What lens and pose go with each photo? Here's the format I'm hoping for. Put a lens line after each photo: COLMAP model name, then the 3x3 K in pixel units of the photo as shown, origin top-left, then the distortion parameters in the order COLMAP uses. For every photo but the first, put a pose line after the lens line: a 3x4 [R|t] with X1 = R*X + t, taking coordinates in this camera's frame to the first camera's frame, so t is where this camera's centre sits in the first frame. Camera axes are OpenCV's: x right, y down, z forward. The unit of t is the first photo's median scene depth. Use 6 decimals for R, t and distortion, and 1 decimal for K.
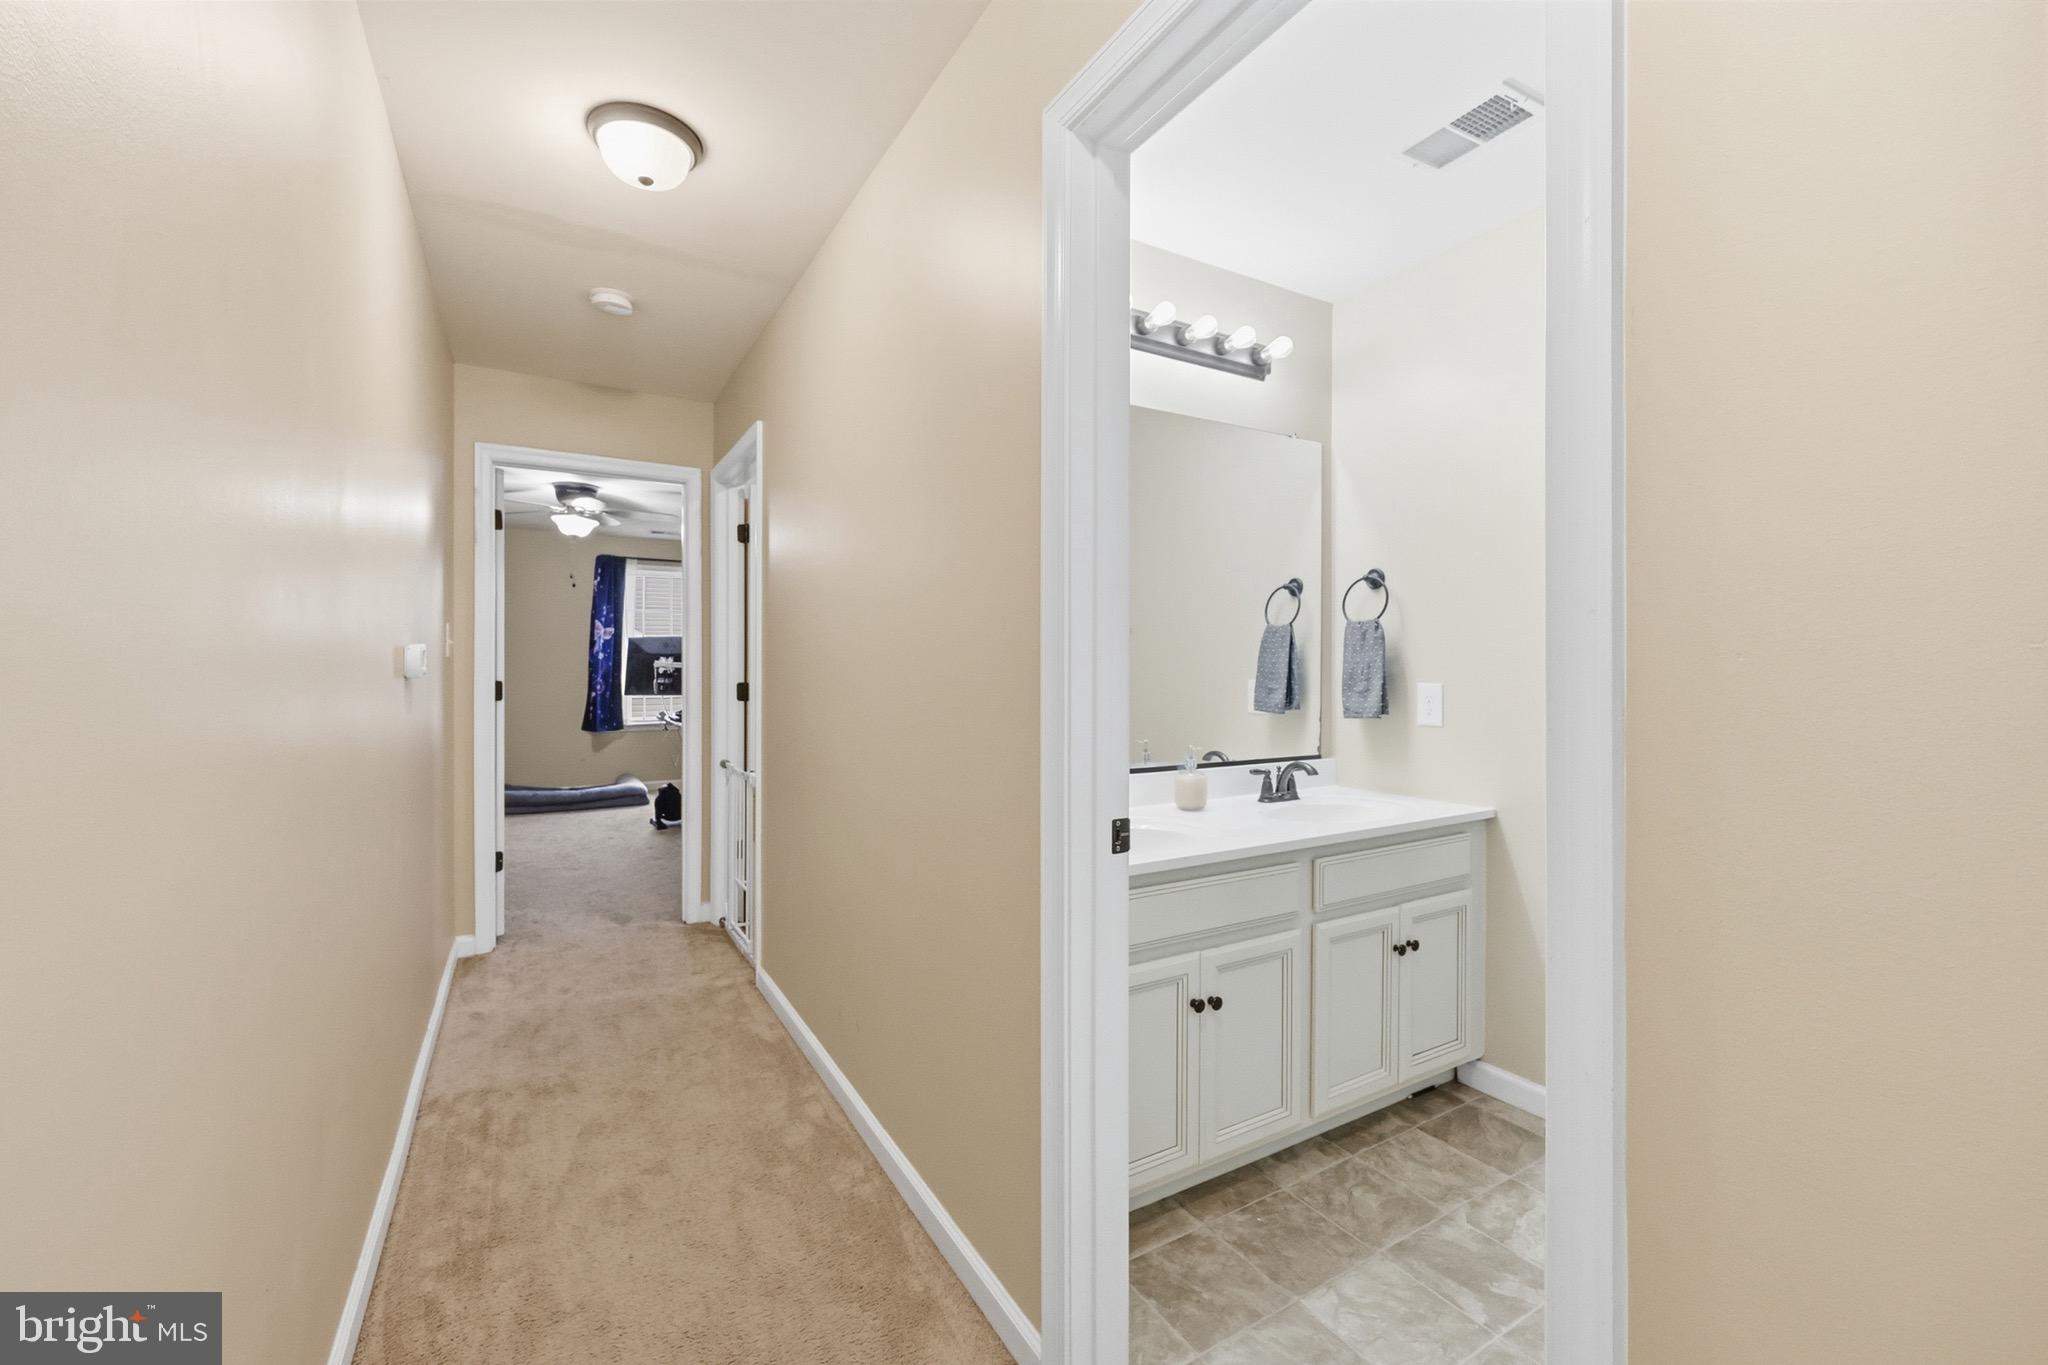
lens RADIAL K [[823.4, 0, 1026.1], [0, 823.4, 670.7], [0, 0, 1]] dist [-0.005480, -0.000061]
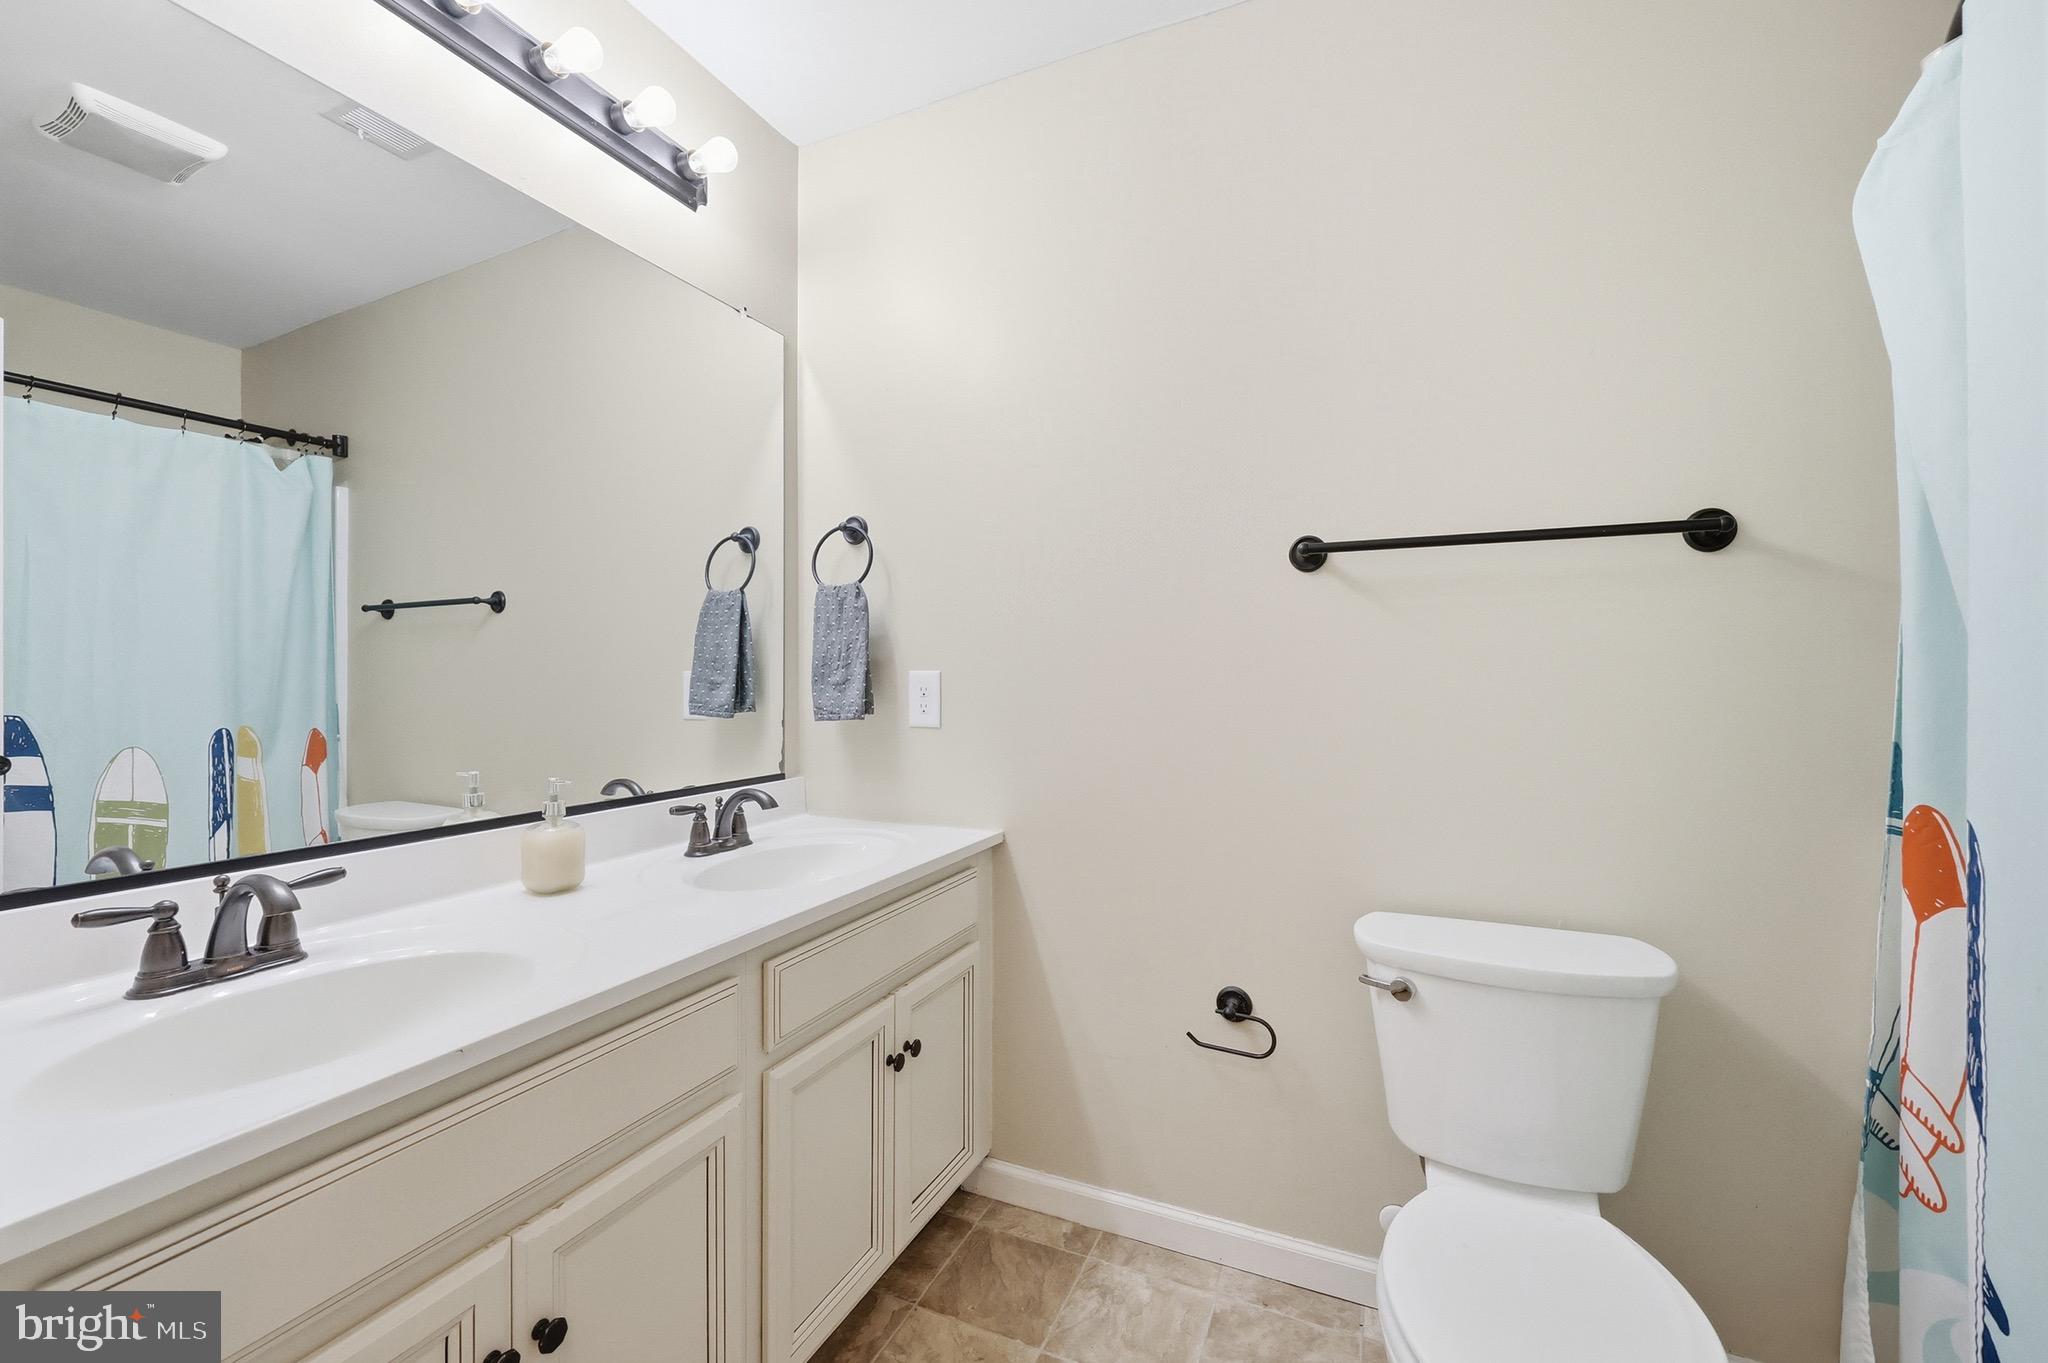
lens RADIAL K [[824.8, 0, 1024.5], [0, 824.8, 682.9], [0, 0, 1]] dist [-0.002058, 0.000115]
pose [[0.817796, -0.005801, 0.575479, 0.127891], [0.002551, 0.999976, 0.006455, 0.021174], [-0.575502, -0.003811, 0.817791, 0.321448]]
